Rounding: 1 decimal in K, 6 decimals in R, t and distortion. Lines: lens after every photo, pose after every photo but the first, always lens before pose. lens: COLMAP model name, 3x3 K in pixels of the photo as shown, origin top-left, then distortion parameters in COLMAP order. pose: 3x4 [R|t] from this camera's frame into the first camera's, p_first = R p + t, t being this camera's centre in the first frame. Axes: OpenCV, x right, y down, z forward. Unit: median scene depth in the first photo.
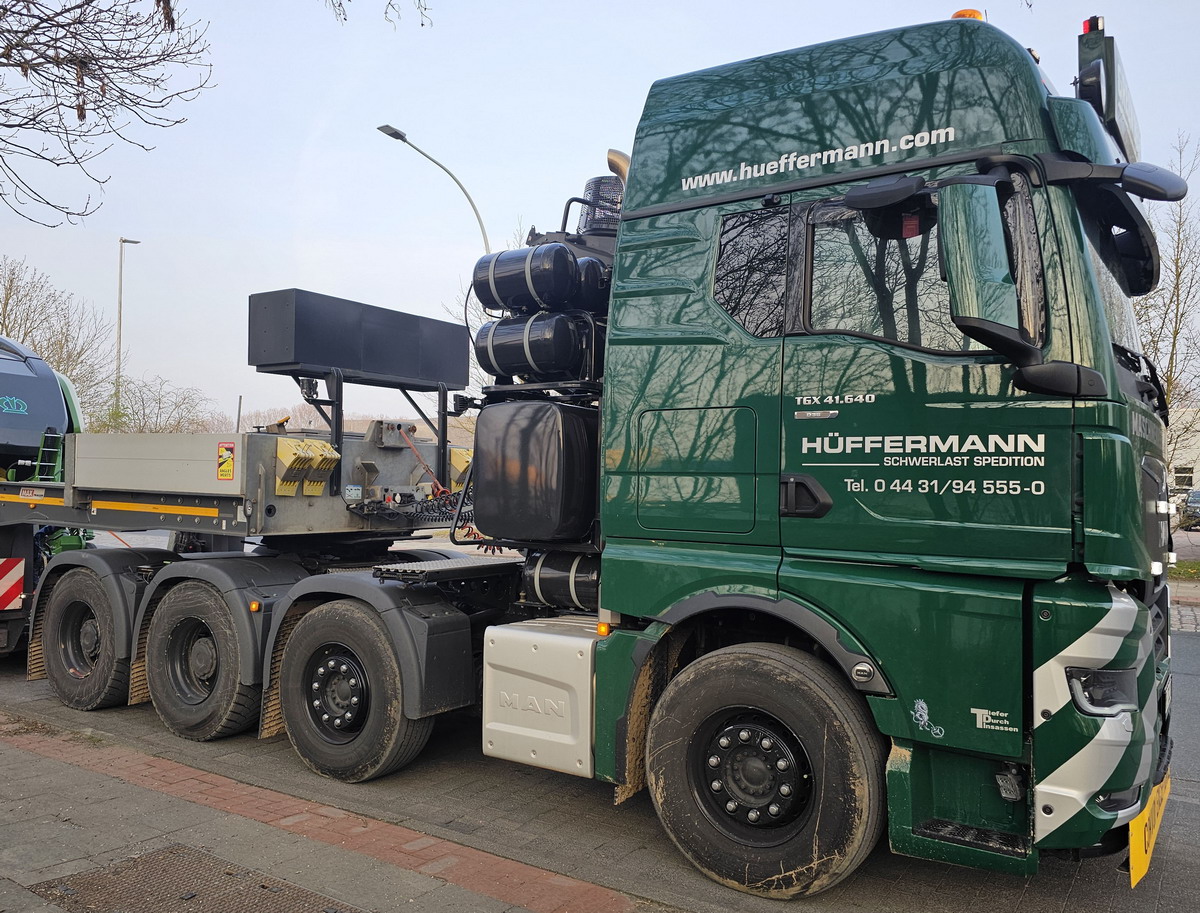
lens RADIAL K [[1072.1, 0, 450.7], [0, 1072.1, 454.6], [0, 0, 1]] dist [0.027277, -0.003931]
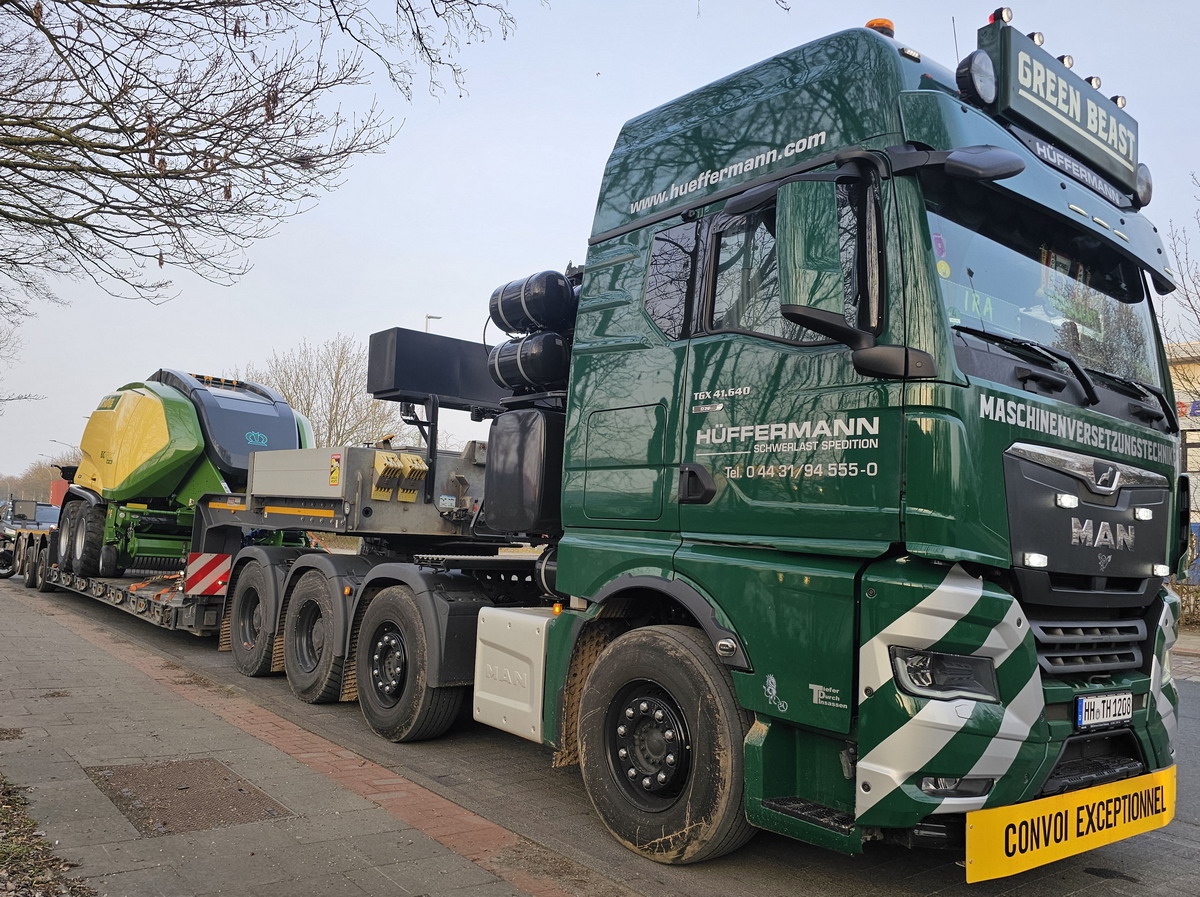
lens RADIAL K [[1000.7, 0, 412.8], [0, 1000.7, 454.8], [0, 0, 1]] dist [0.047693, -0.006401]
pose [[0.937531, 0.011725, -0.347704, 0.390444], [-0.032385, 0.998034, -0.053665, 0.068753], [0.346392, 0.061573, 0.936067, -0.037312]]
